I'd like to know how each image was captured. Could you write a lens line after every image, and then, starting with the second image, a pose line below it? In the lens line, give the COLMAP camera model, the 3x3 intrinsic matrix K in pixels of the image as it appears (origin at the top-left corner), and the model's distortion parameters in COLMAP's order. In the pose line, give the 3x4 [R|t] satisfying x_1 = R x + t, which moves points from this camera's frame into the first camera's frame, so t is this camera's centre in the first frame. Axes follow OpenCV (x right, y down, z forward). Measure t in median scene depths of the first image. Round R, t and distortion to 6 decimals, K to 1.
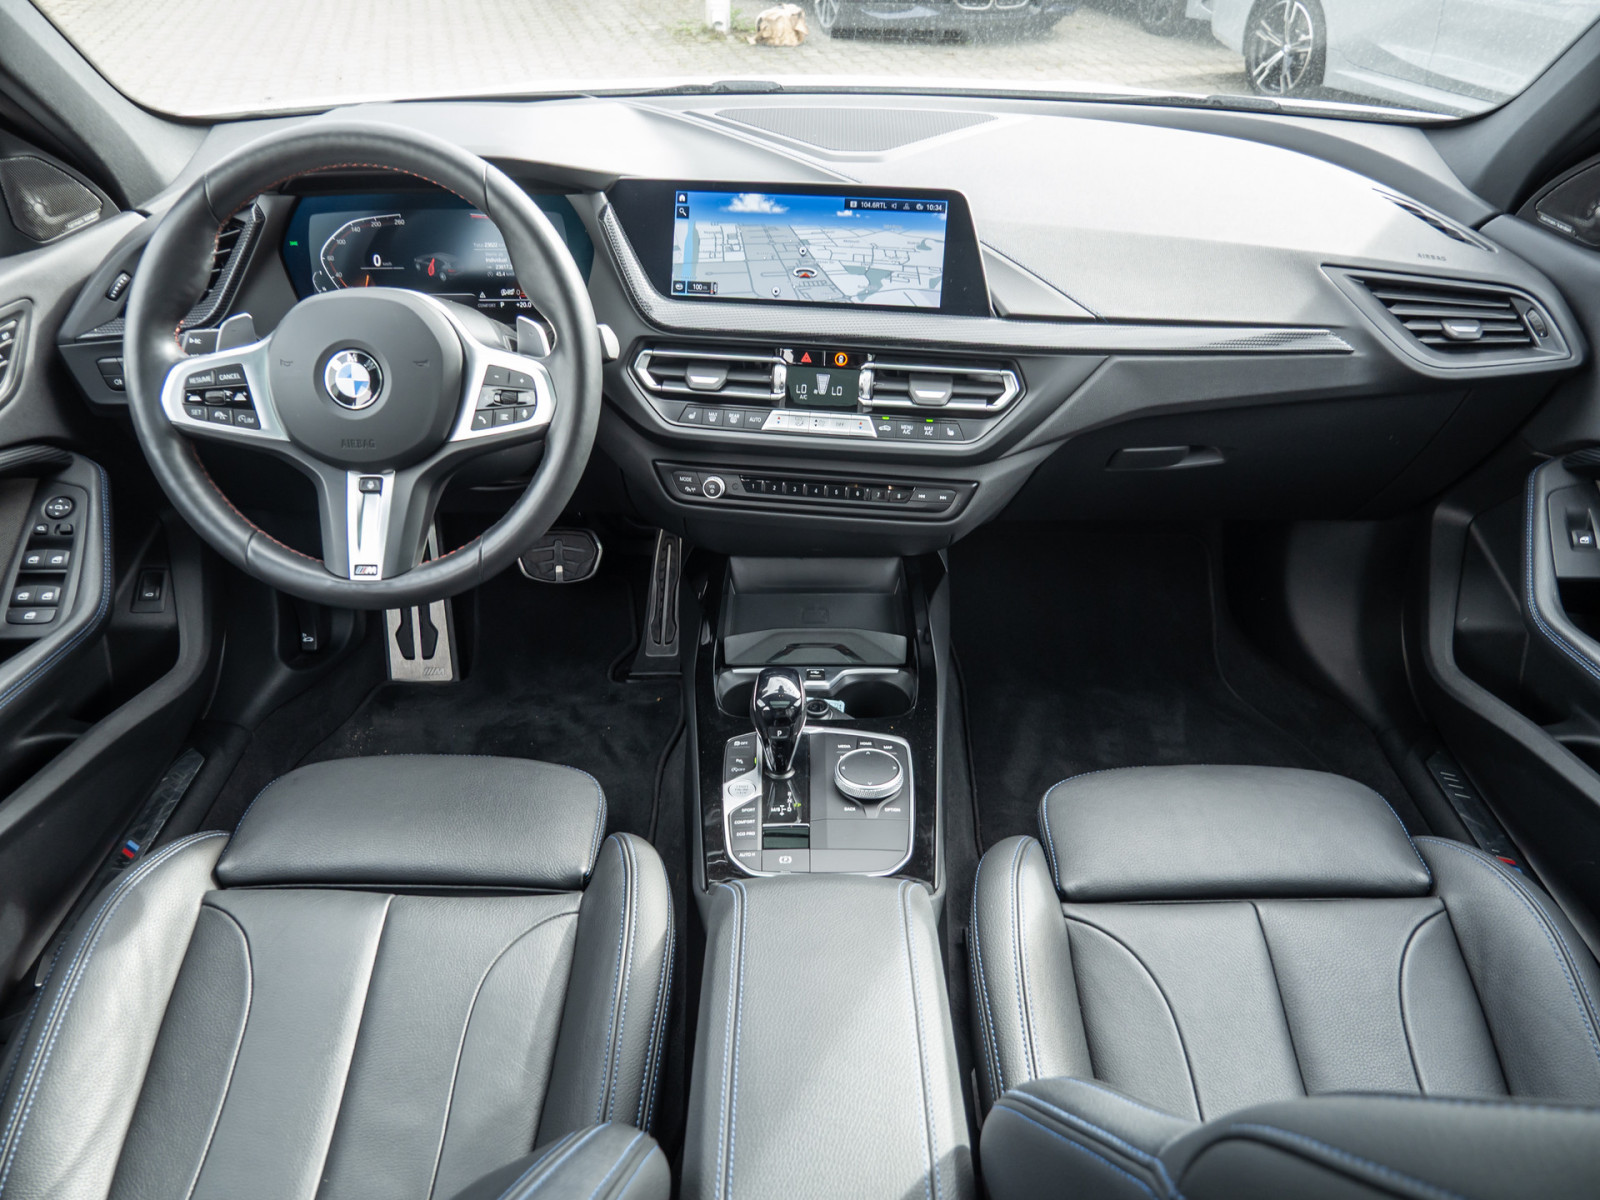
lens RADIAL K [[1156.8, 0, 805.6], [0, 1156.8, 607.4], [0, 0, 1]] dist [-0.042578, 0.004496]
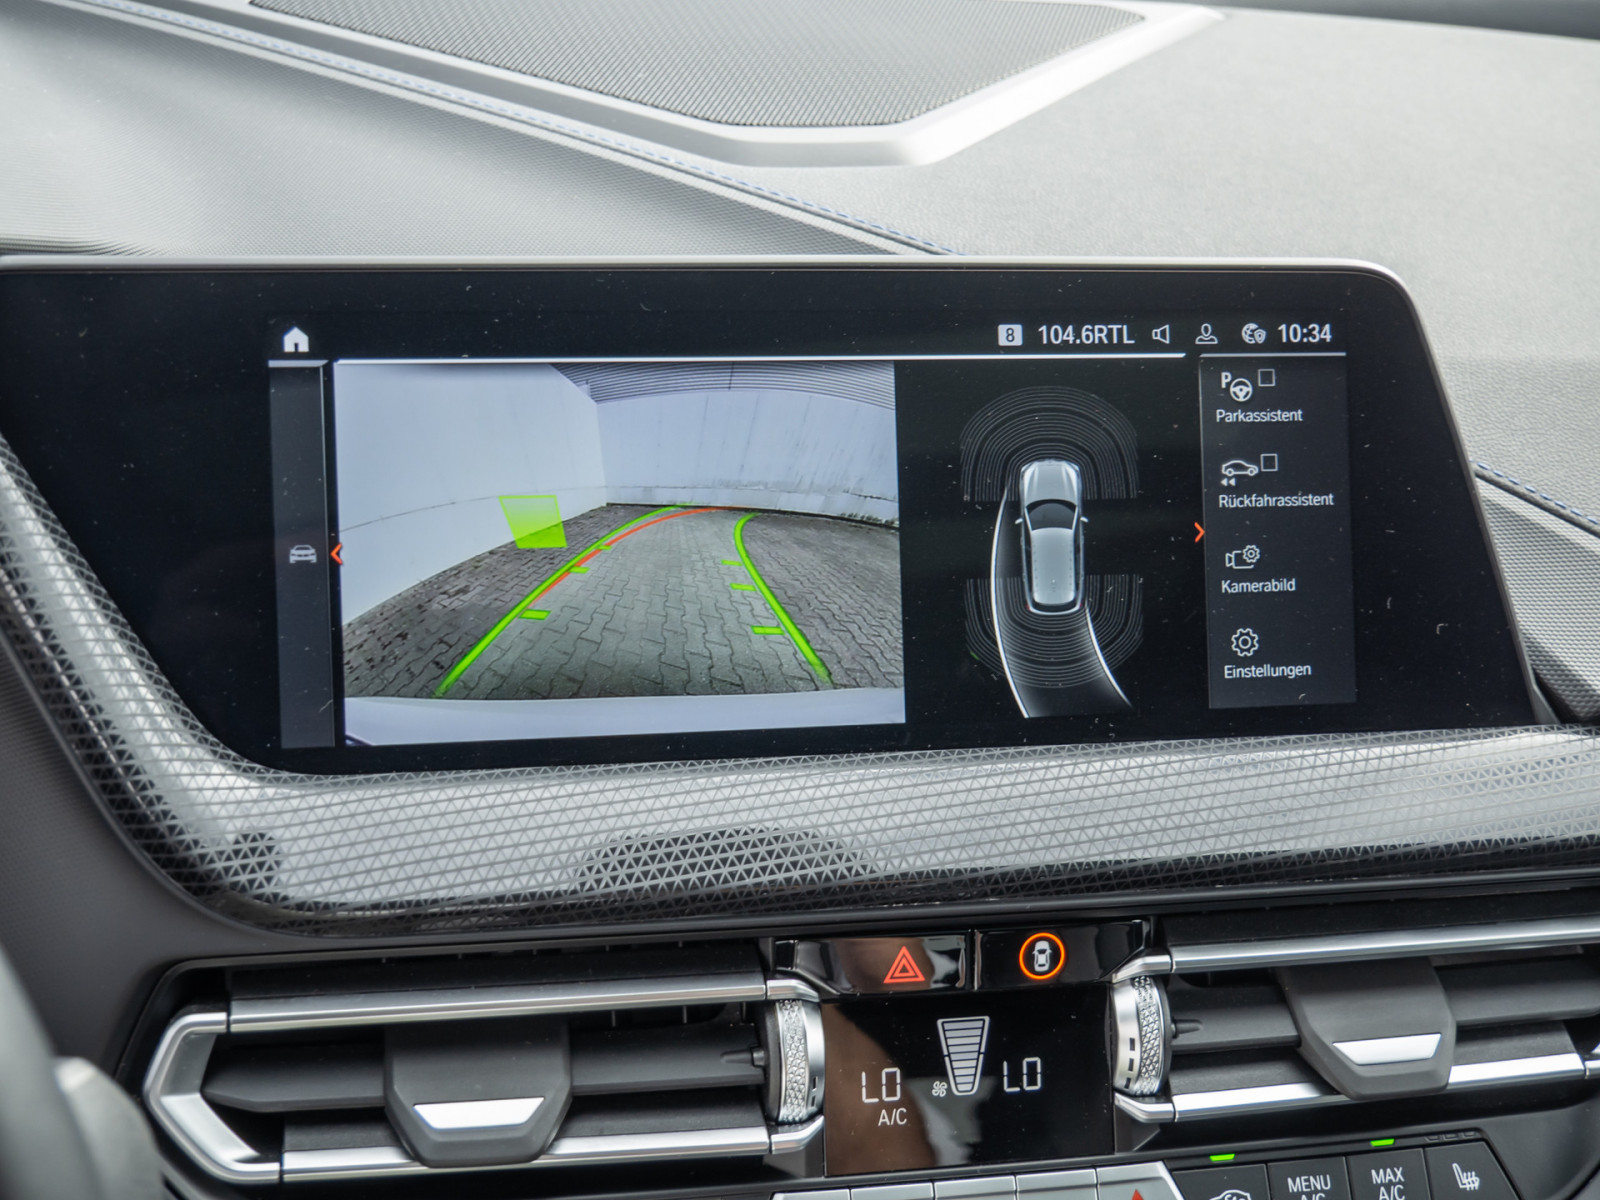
lens RADIAL K [[2065.6, 0, 798.4], [0, 2065.6, 619.9], [0, 0, 1]] dist [-0.011596, 0.132435]
pose [[0.945419, -0.092713, 0.312390, -0.148379], [0.132095, 0.985411, -0.107315, -0.243722], [-0.297883, 0.142722, 0.943873, 0.586654]]
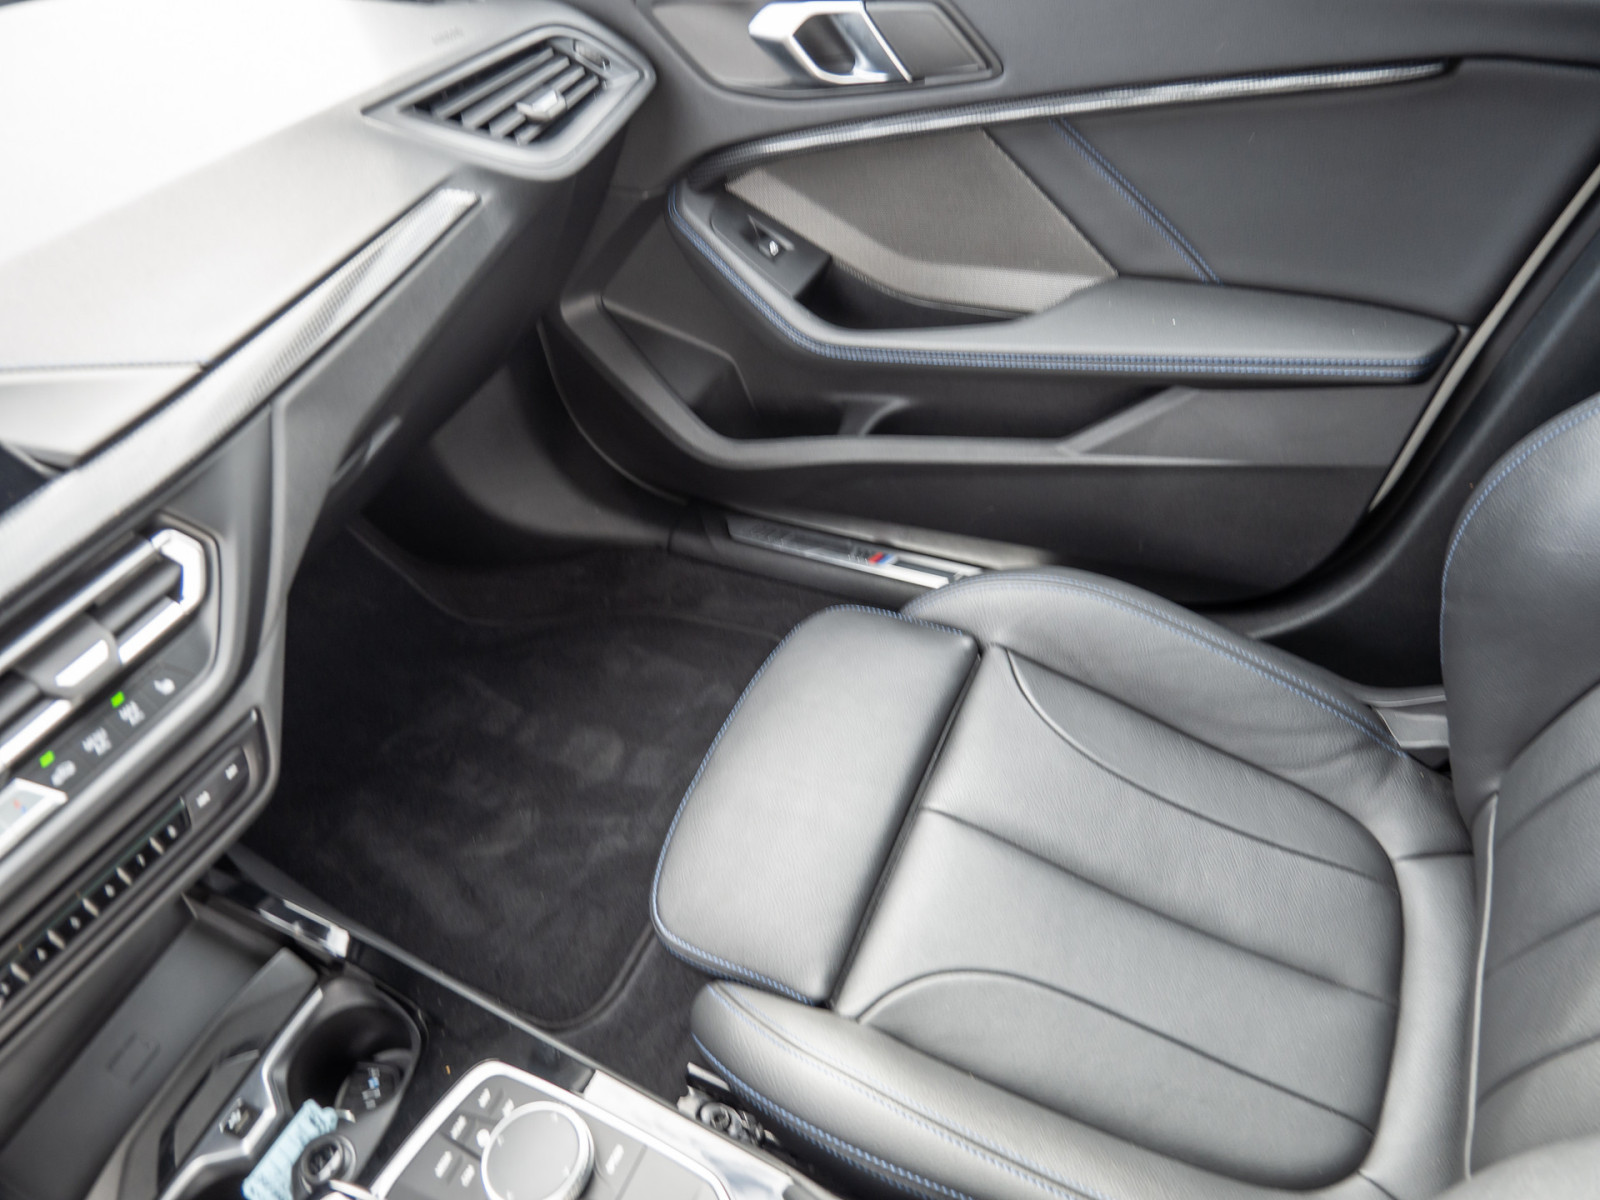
lens RADIAL K [[1156.8, 0, 805.6], [0, 1156.8, 607.4], [0, 0, 1]] dist [-0.042578, 0.004496]
pose [[0.402827, -0.687869, 0.603793, -0.050877], [0.579565, 0.702281, 0.413408, -0.223826], [-0.708403, 0.183406, 0.681562, 0.413383]]
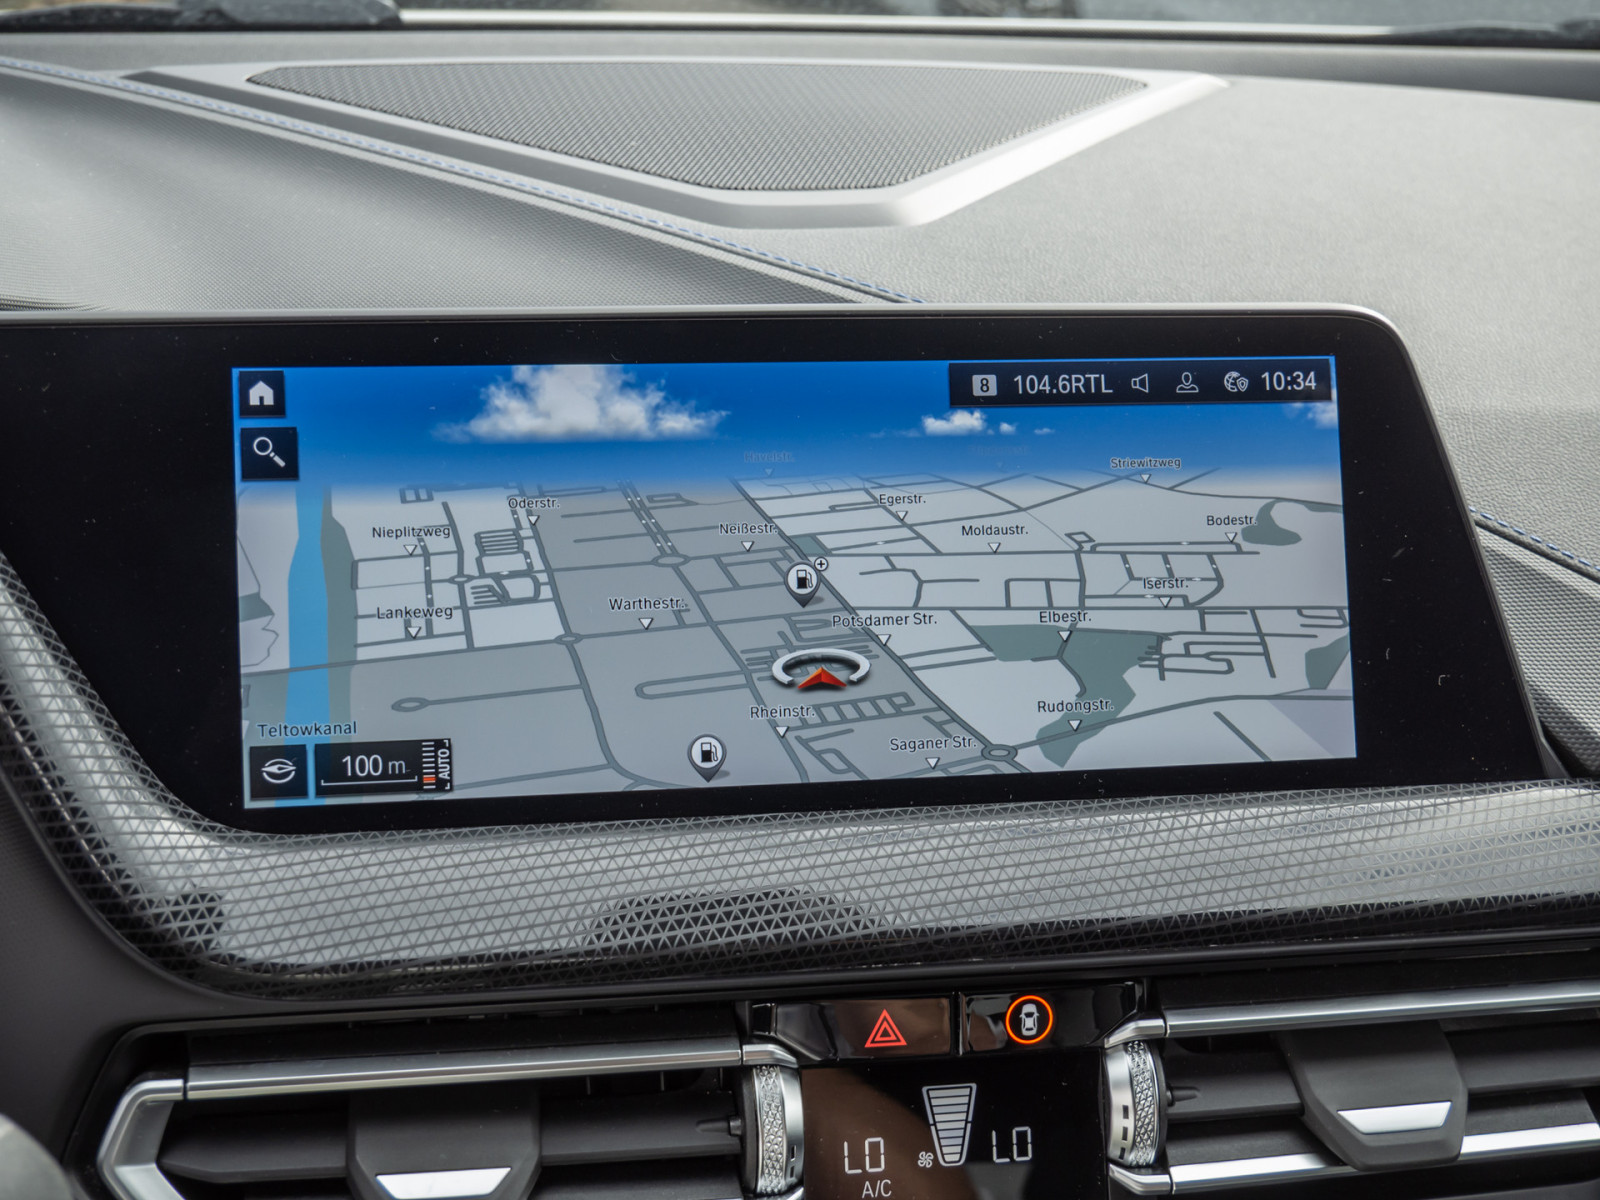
lens RADIAL K [[2065.6, 0, 798.4], [0, 2065.6, 619.9], [0, 0, 1]] dist [-0.011596, 0.132435]
pose [[0.952699, -0.086238, 0.291423, -0.130444], [0.137765, 0.977262, -0.161180, -0.231945], [-0.270897, 0.193704, 0.942918, 0.593416]]
